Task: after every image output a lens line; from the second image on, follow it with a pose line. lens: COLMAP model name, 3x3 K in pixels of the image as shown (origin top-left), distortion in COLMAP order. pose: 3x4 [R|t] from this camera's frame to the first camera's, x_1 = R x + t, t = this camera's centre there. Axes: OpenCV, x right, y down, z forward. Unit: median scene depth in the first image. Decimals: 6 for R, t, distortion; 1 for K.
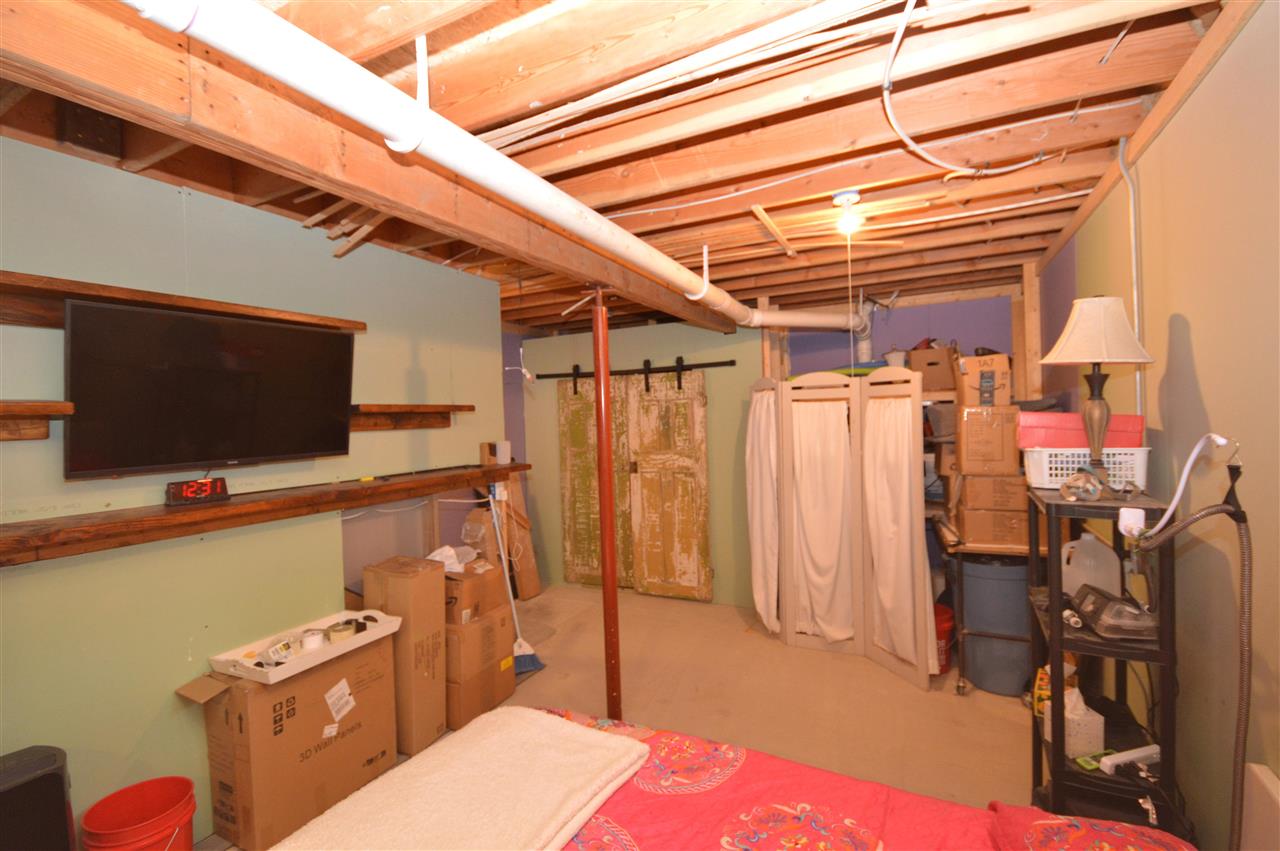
lens RADIAL K [[566.1, 0, 641.6], [0, 566.1, 428.9], [0, 0, 1]] dist [-0.002229, -0.008047]
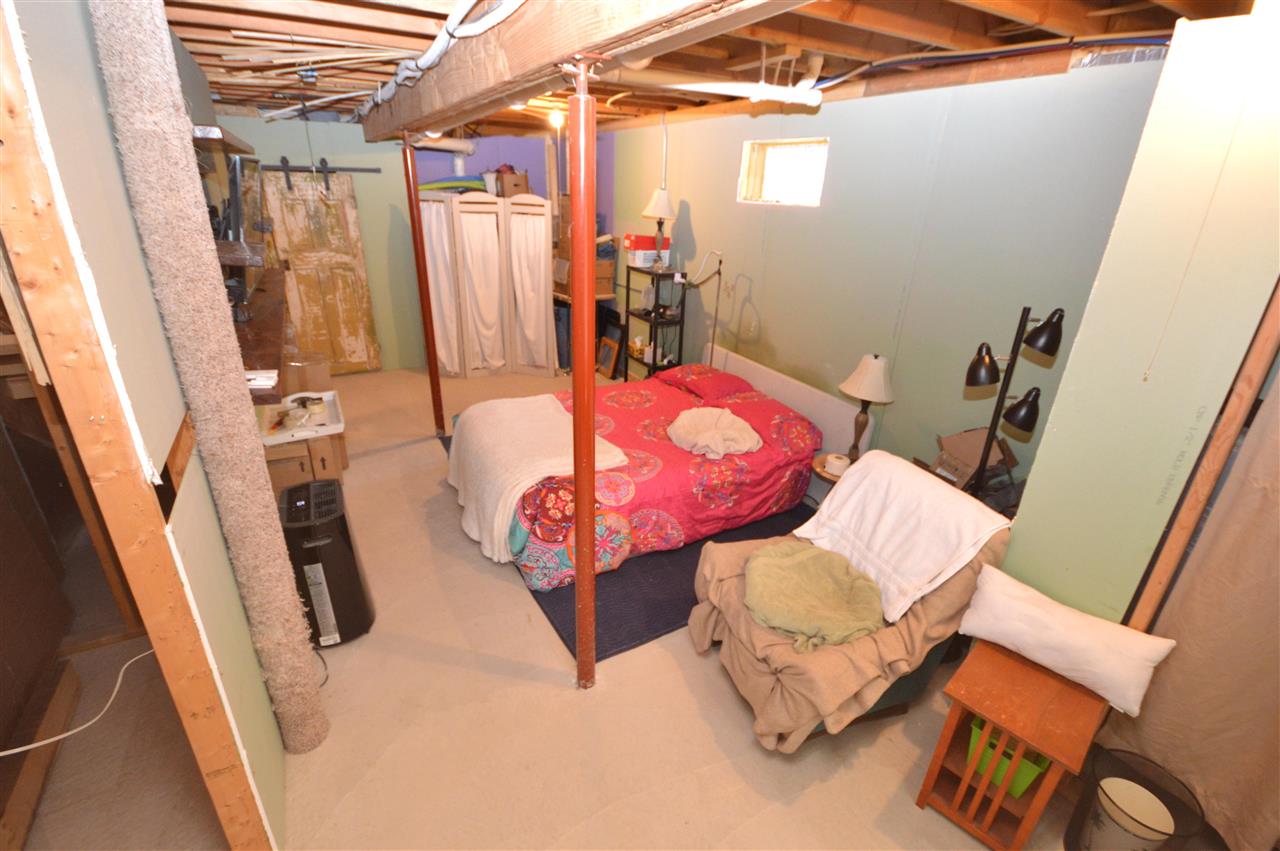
lens RADIAL K [[566.1, 0, 640.7], [0, 566.1, 424.4], [0, 0, 1]] dist [-0.002229, -0.008047]
pose [[0.552976, -0.273636, 0.786982, -0.587365], [-0.035401, 0.935964, 0.350312, -0.049898], [-0.832445, -0.221574, 0.507878, -0.173572]]
